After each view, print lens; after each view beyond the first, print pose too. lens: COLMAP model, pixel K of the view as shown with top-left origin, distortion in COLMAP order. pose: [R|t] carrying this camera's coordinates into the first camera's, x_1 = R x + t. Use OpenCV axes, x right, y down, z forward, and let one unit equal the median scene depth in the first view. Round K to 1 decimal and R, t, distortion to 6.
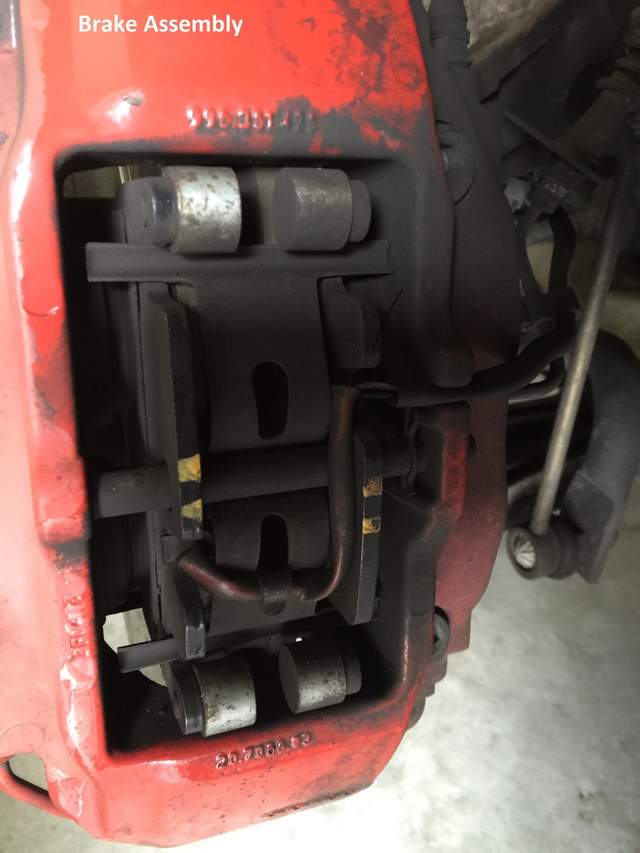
lens RADIAL K [[723.8, 0, 320.0], [0, 723.8, 426.5], [0, 0, 1]] dist [0.056067, -0.109067]
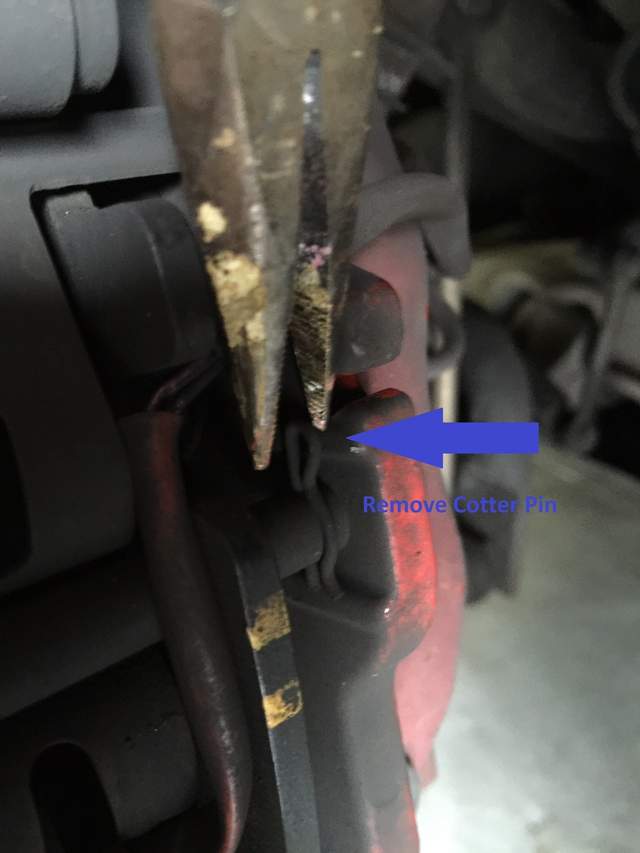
lens RADIAL K [[723.8, 0, 320.0], [0, 723.8, 426.5], [0, 0, 1]] dist [0.056067, -0.109067]
pose [[0.938920, -0.225583, 0.259888, 0.013951], [0.236241, 0.971642, -0.010103, -0.018792], [-0.250239, 0.070882, 0.965586, 0.529647]]
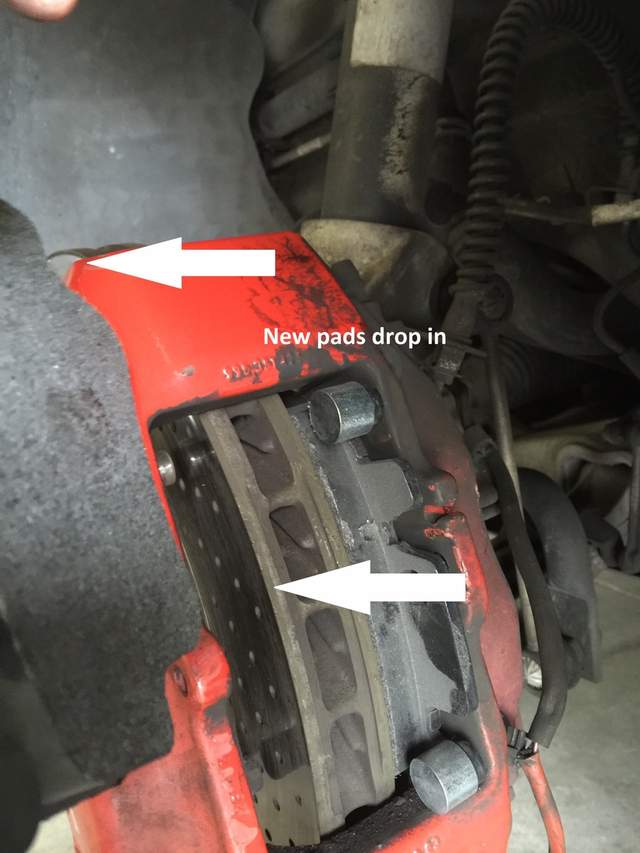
lens RADIAL K [[723.8, 0, 320.0], [0, 723.8, 426.5], [0, 0, 1]] dist [0.056067, -0.109067]
pose [[0.947924, -0.274607, 0.161340, -0.178800], [0.311582, 0.904534, -0.291094, 0.107303], [-0.066001, 0.326206, 0.942992, -0.243552]]
